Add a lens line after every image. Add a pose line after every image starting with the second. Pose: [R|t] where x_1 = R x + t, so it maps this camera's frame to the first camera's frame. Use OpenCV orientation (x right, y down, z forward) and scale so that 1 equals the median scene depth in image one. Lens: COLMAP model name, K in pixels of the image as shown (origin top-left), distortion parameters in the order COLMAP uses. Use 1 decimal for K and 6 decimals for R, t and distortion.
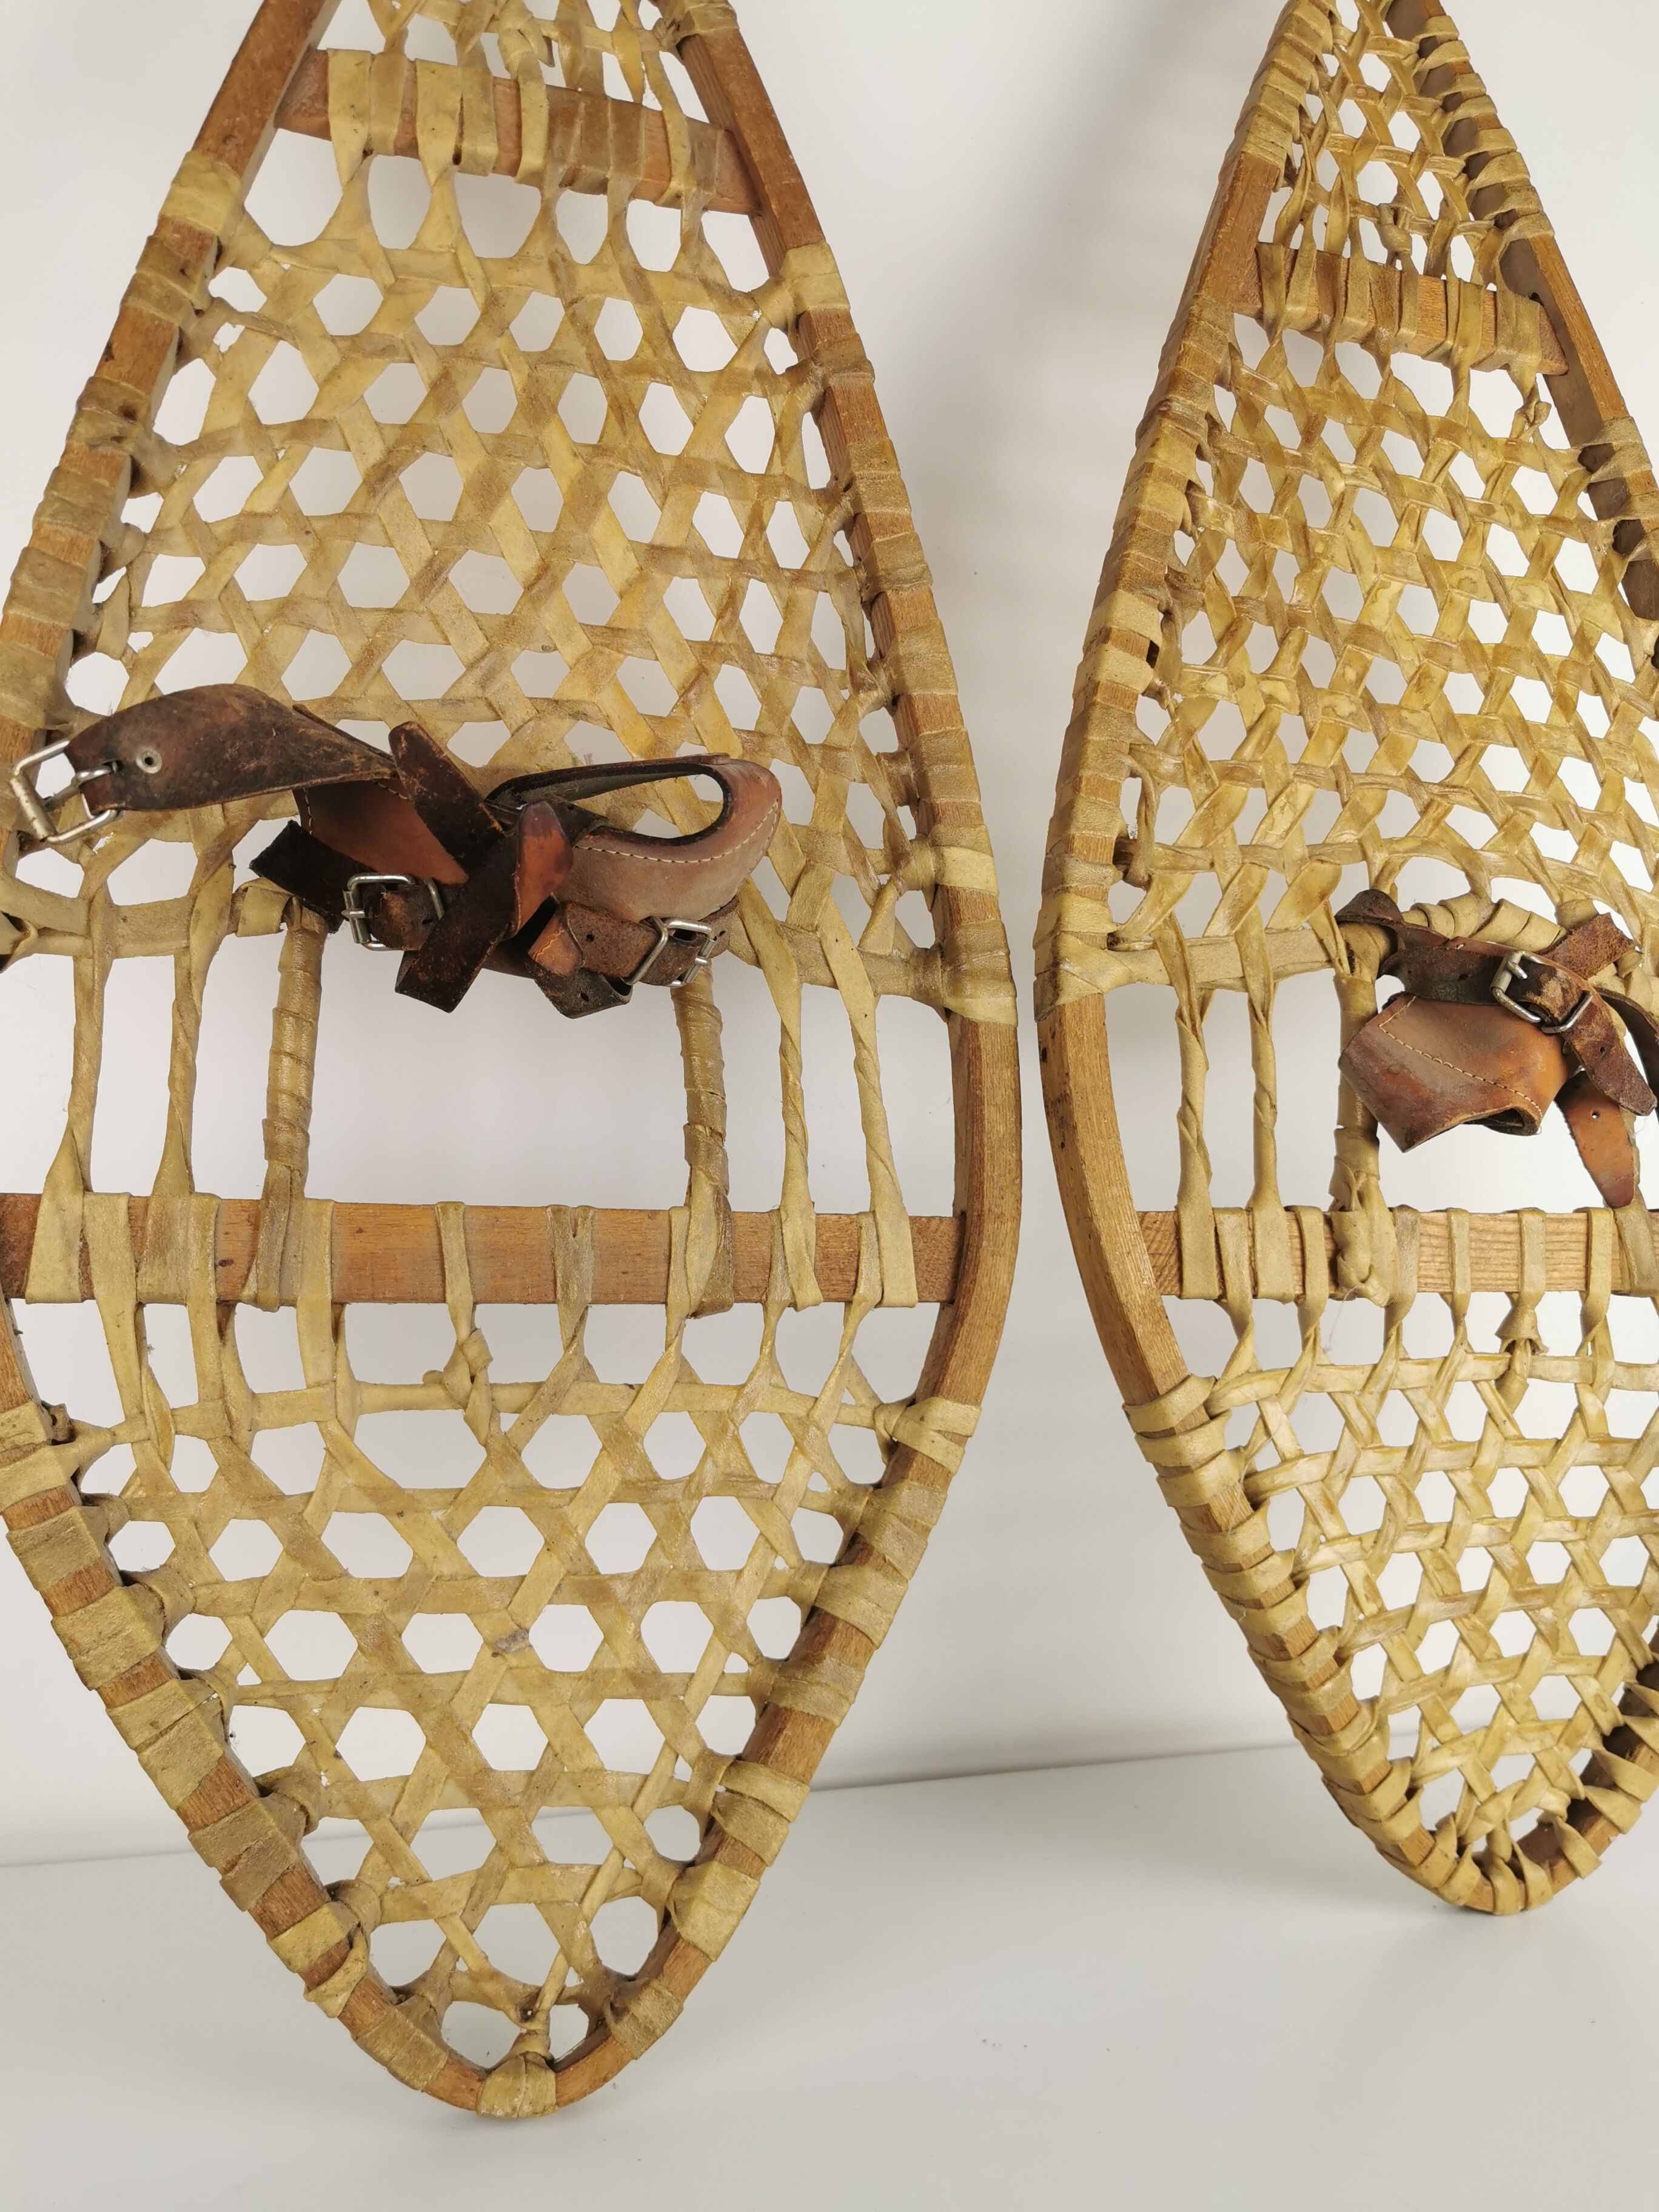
lens RADIAL K [[1742.3, 0, 829.5], [0, 1742.3, 1106.0], [0, 0, 1]] dist [0.038321, -0.057898]
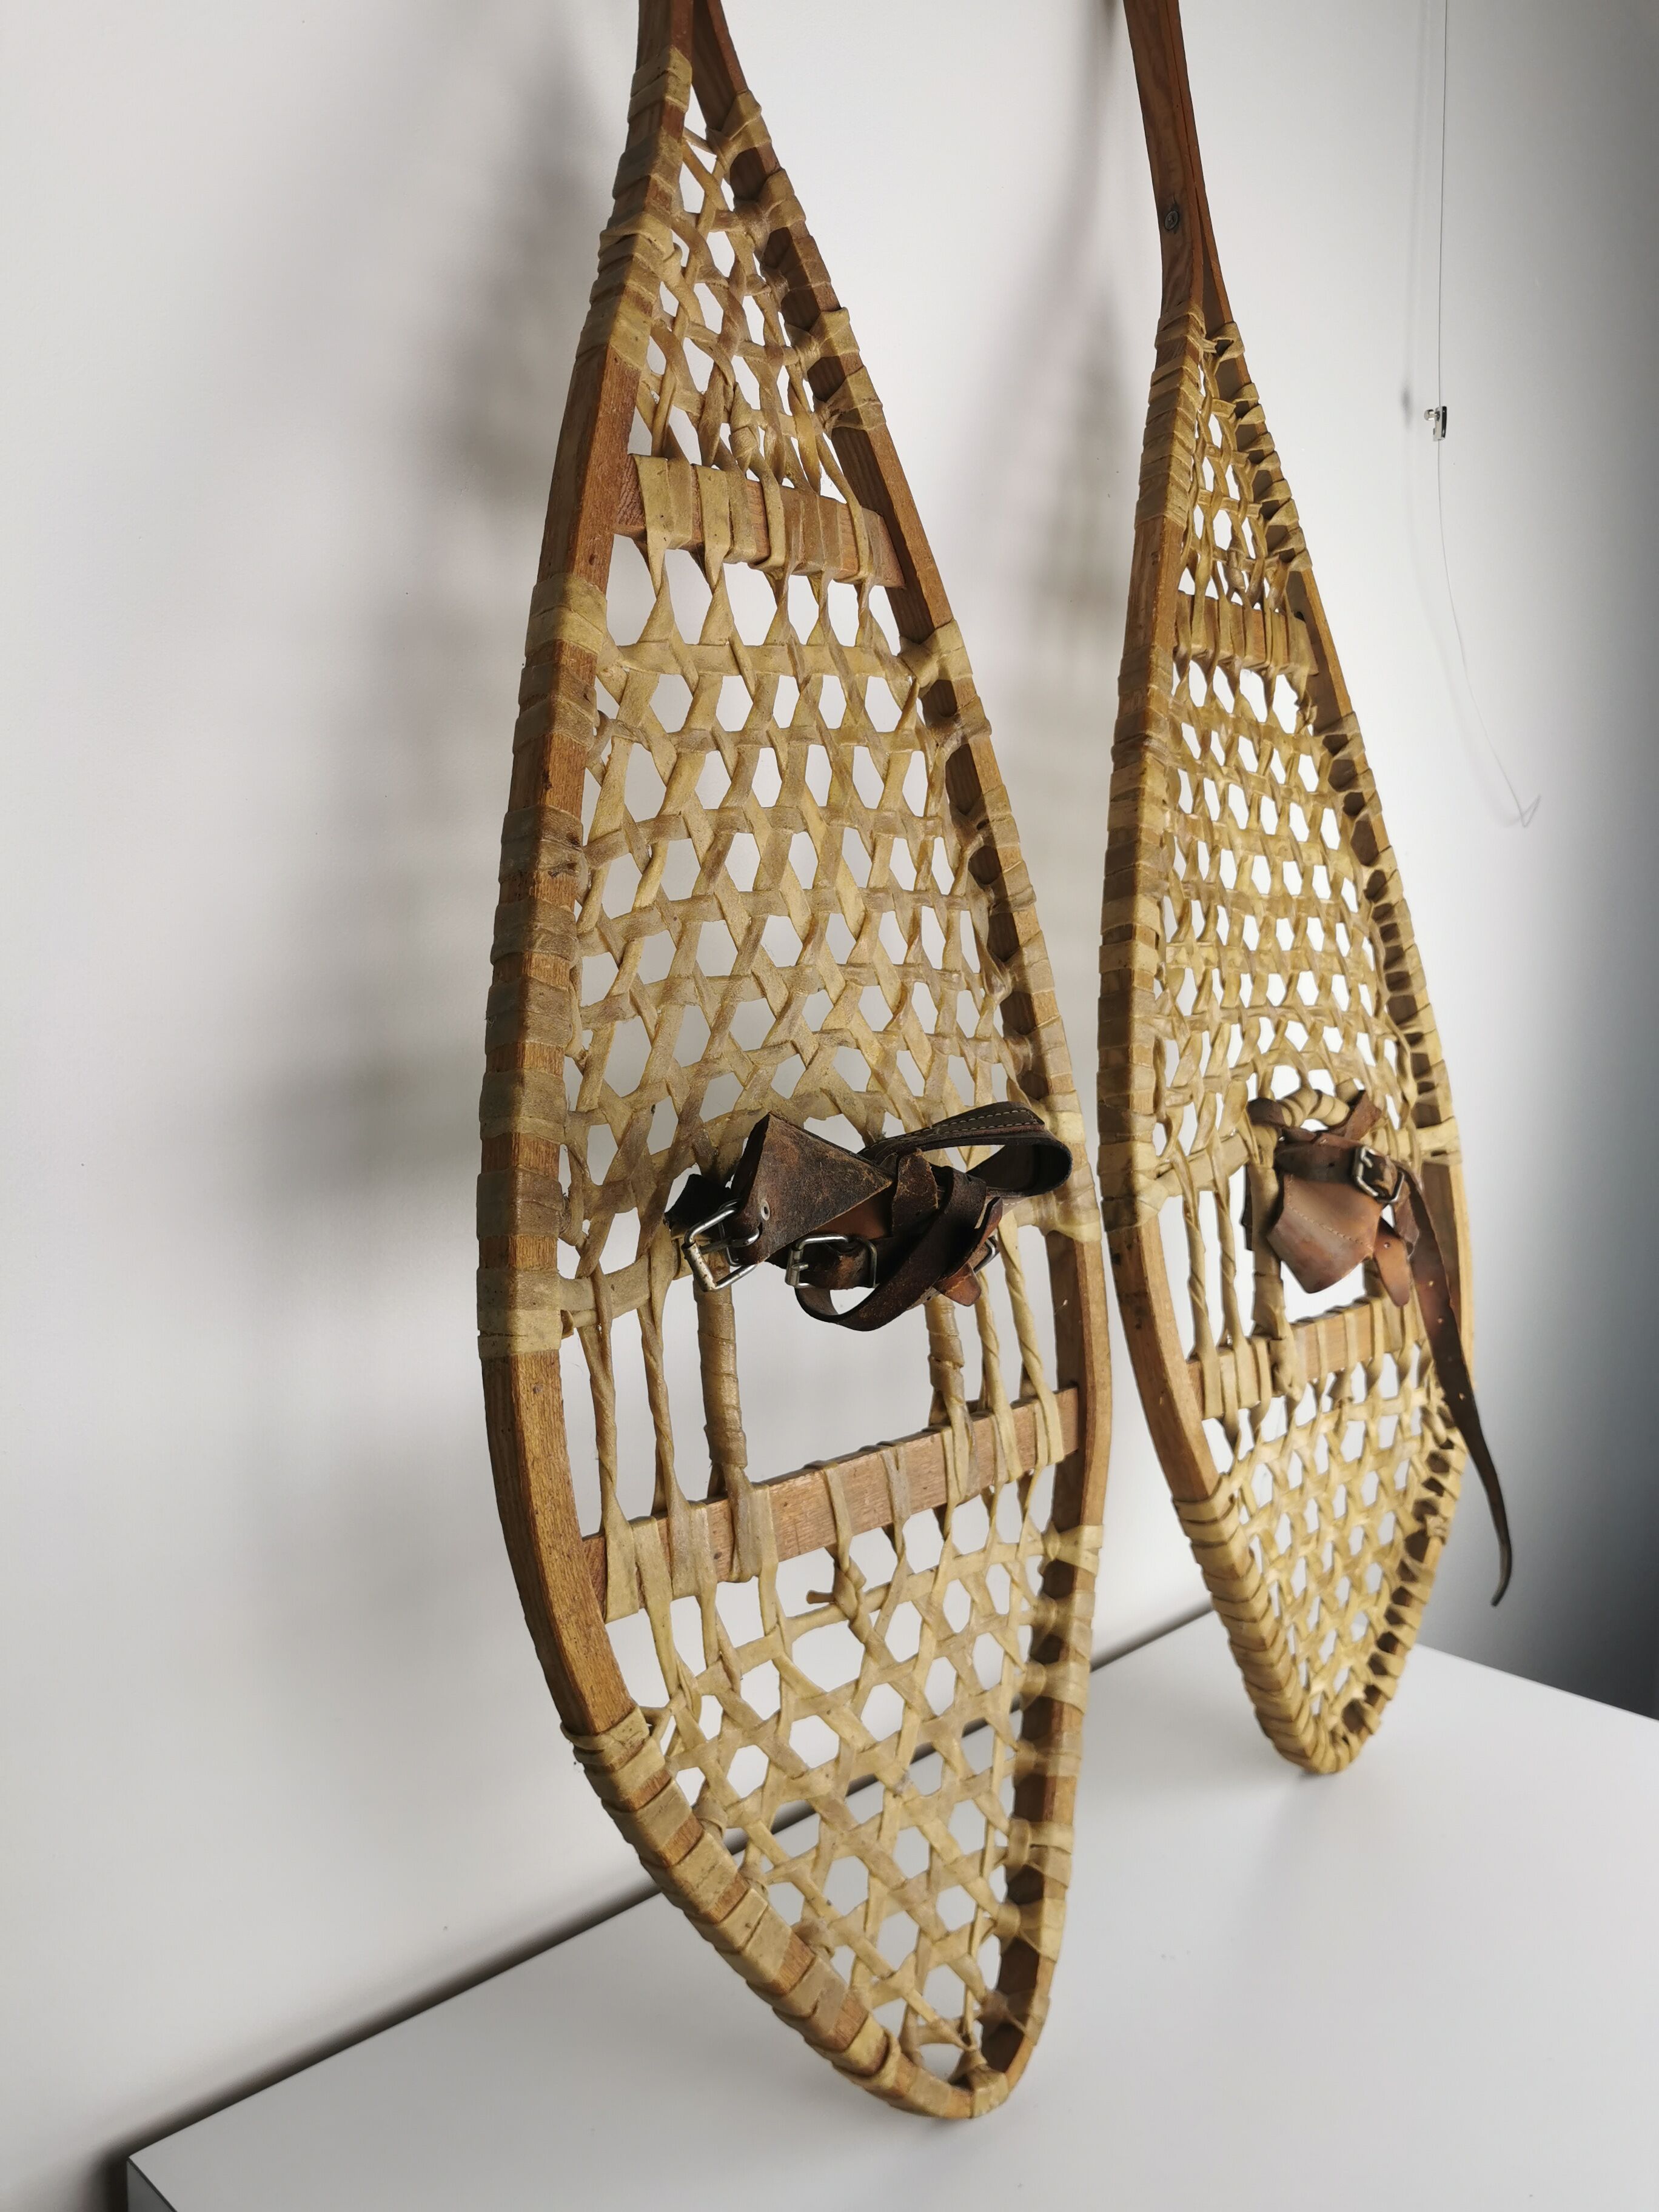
lens RADIAL K [[1742.3, 0, 829.5], [0, 1742.3, 1106.0], [0, 0, 1]] dist [0.038321, -0.057898]
pose [[0.888597, -0.067075, 0.453757, -0.688764], [0.008217, 0.991419, 0.130462, -0.327841], [-0.458614, -0.112199, 0.881524, -0.083379]]
